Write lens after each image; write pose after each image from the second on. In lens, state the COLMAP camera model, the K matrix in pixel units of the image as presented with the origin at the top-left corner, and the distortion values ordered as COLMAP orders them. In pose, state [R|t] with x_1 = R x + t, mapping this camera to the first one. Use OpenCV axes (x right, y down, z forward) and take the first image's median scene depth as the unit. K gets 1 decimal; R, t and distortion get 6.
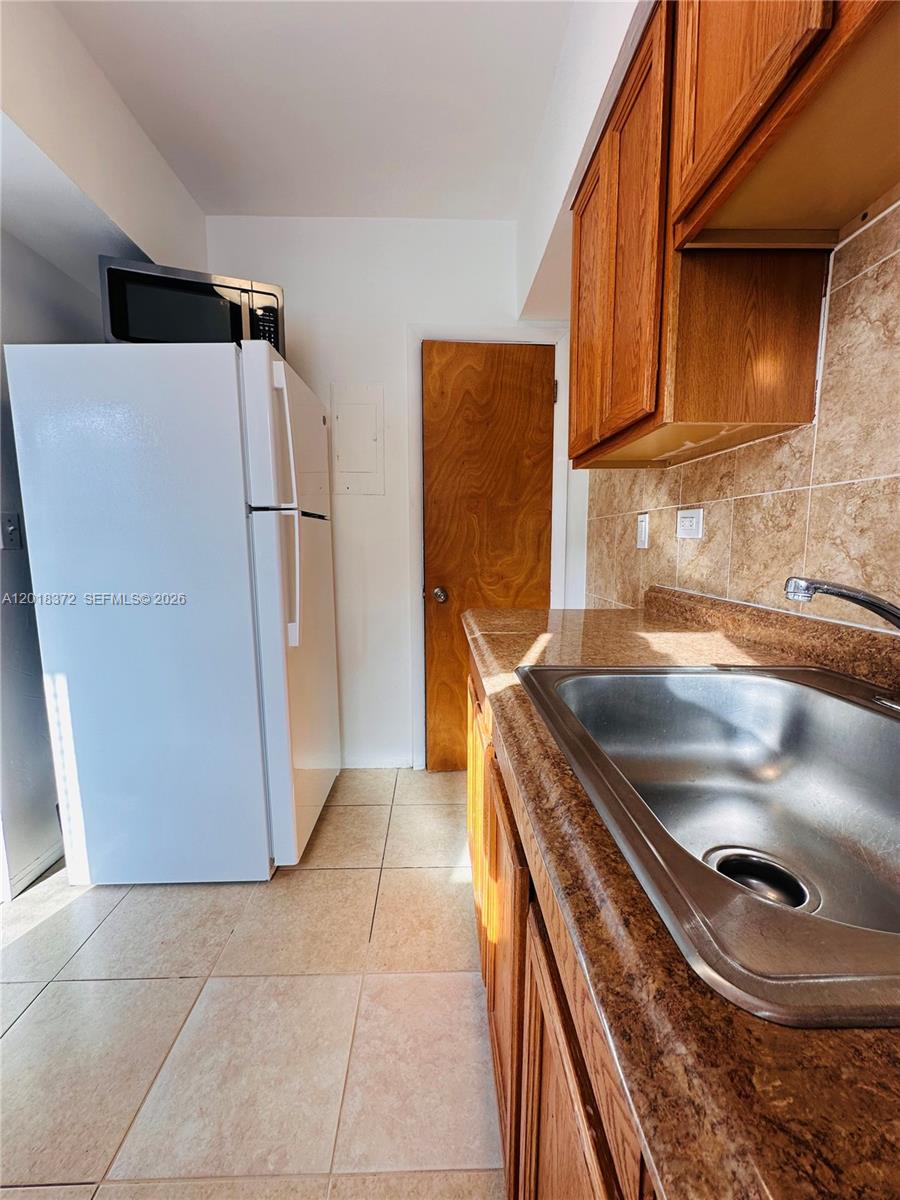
lens RADIAL K [[479.2, 0, 449.8], [0, 479.2, 600.0], [0, 0, 1]] dist [-0.001644, 0.000382]
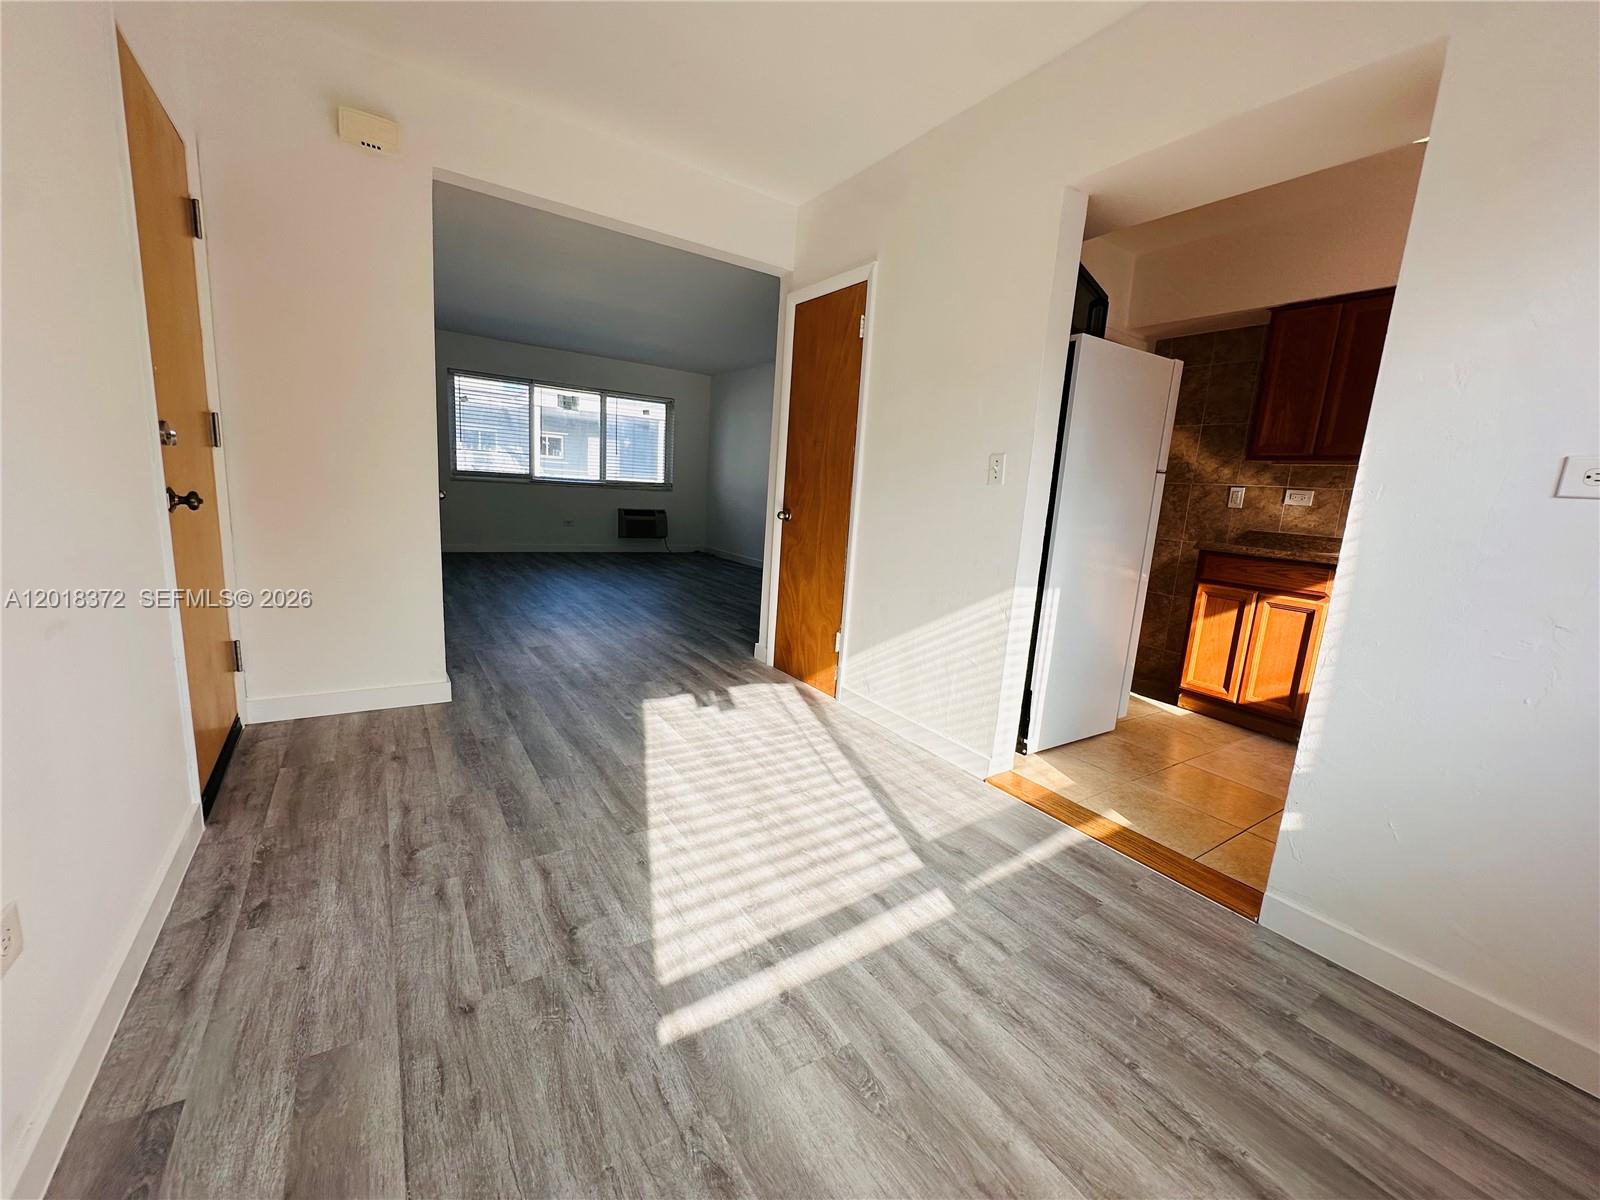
lens RADIAL K [[639.0, 0, 801.6], [0, 639.0, 598.6], [0, 0, 1]] dist [-0.001644, 0.000382]
pose [[0.845386, -0.036959, 0.532876, -2.644736], [-0.003738, 0.997170, 0.075091, 0.060251], [-0.534143, -0.065473, 0.842855, -0.116410]]
